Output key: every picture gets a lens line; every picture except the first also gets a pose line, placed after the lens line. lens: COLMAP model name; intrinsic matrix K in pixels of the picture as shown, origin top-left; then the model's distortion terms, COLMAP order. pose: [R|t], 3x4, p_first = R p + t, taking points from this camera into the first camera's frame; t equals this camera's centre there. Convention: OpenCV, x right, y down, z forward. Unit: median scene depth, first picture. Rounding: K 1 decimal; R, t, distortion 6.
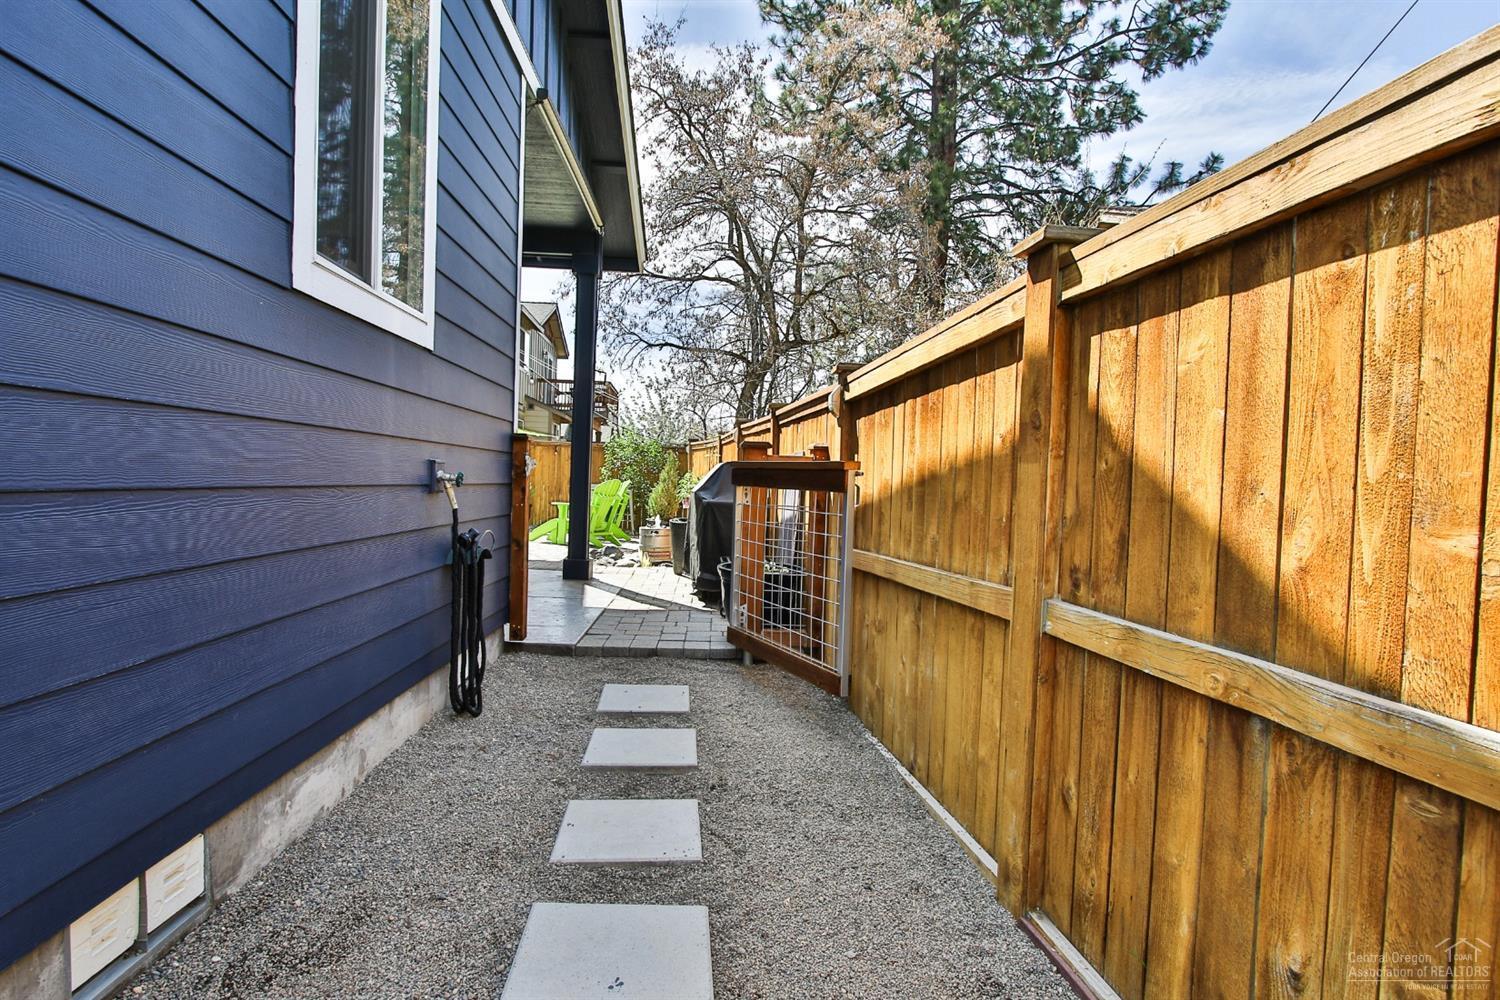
lens RADIAL K [[775.6, 0, 741.8], [0, 775.6, 509.8], [0, 0, 1]] dist [-0.012000, -0.001276]
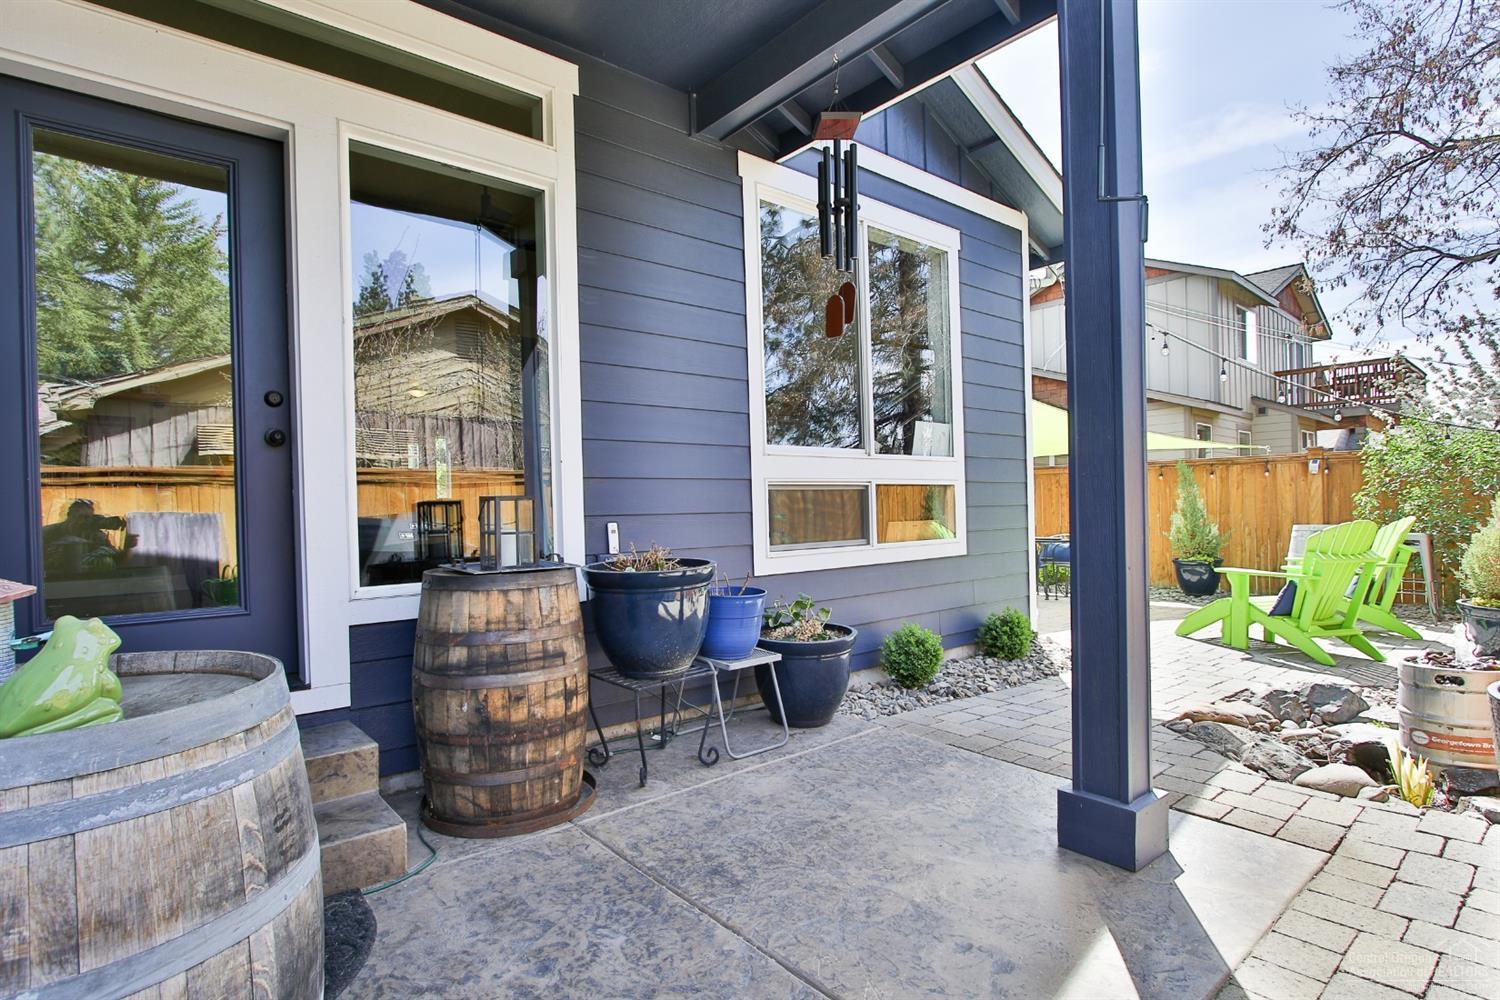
lens RADIAL K [[775.6, 0, 741.8], [0, 775.6, 509.8], [0, 0, 1]] dist [-0.012000, -0.001276]
pose [[0.611770, -0.049935, -0.789458, -0.011911], [0.012519, 0.998492, -0.053456, -0.013264], [0.790937, 0.022819, 0.611472, 0.226546]]
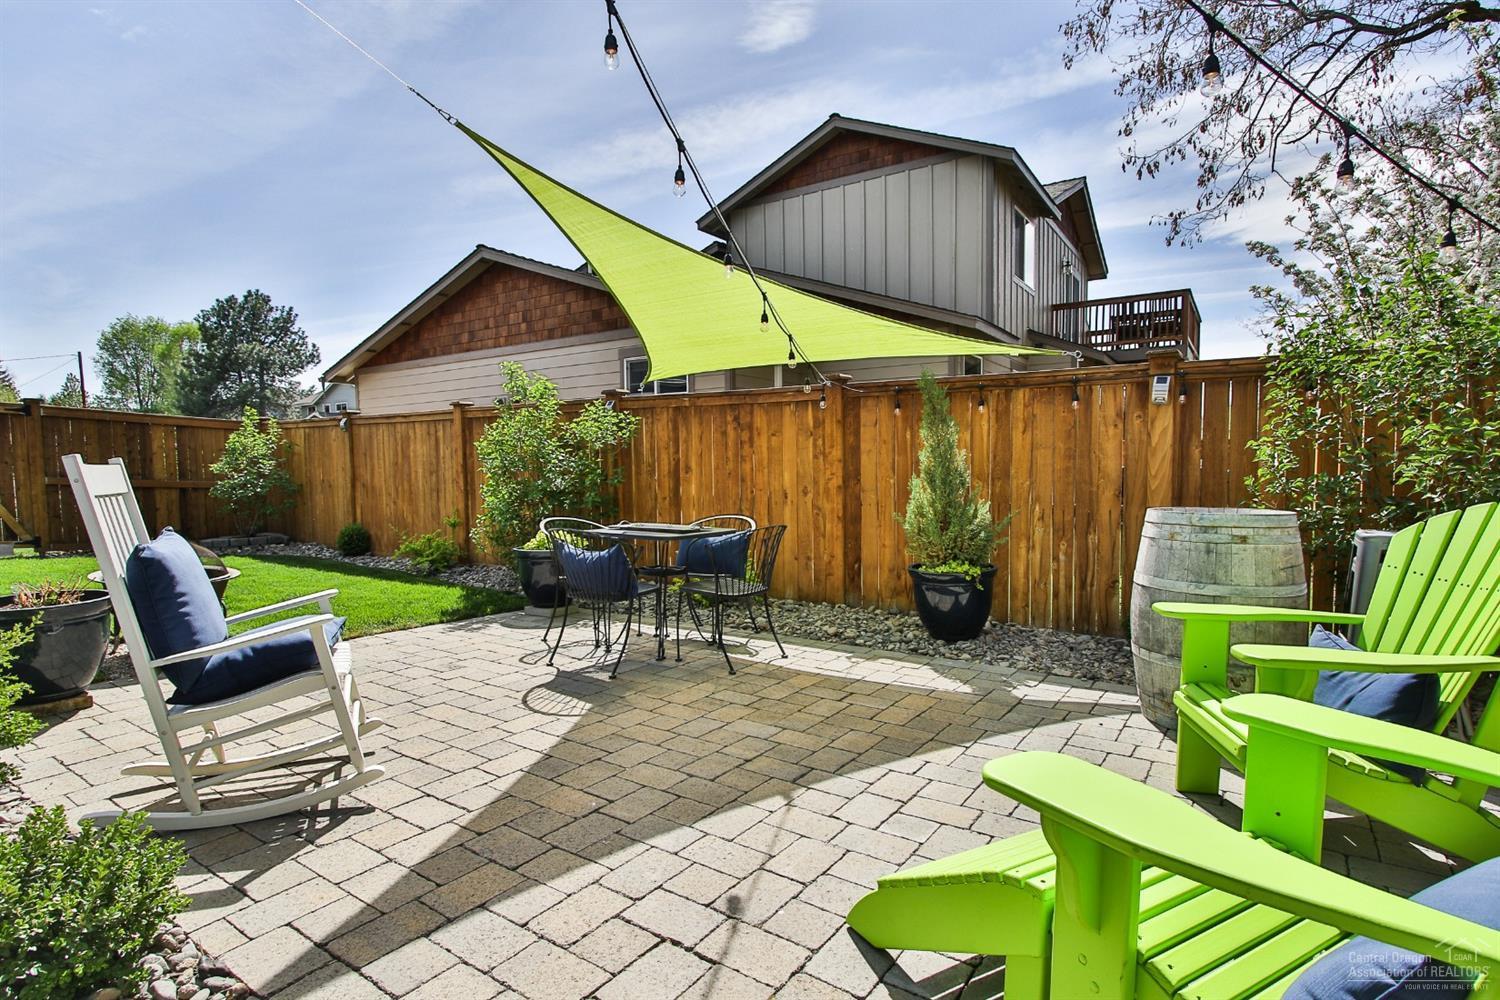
lens RADIAL K [[775.6, 0, 741.8], [0, 775.6, 509.8], [0, 0, 1]] dist [-0.012000, -0.001276]
pose [[0.788301, -0.009628, -0.615214, -0.112230], [0.016177, 0.999856, 0.005082, -0.024725], [0.615076, -0.013959, 0.788344, 0.489014]]
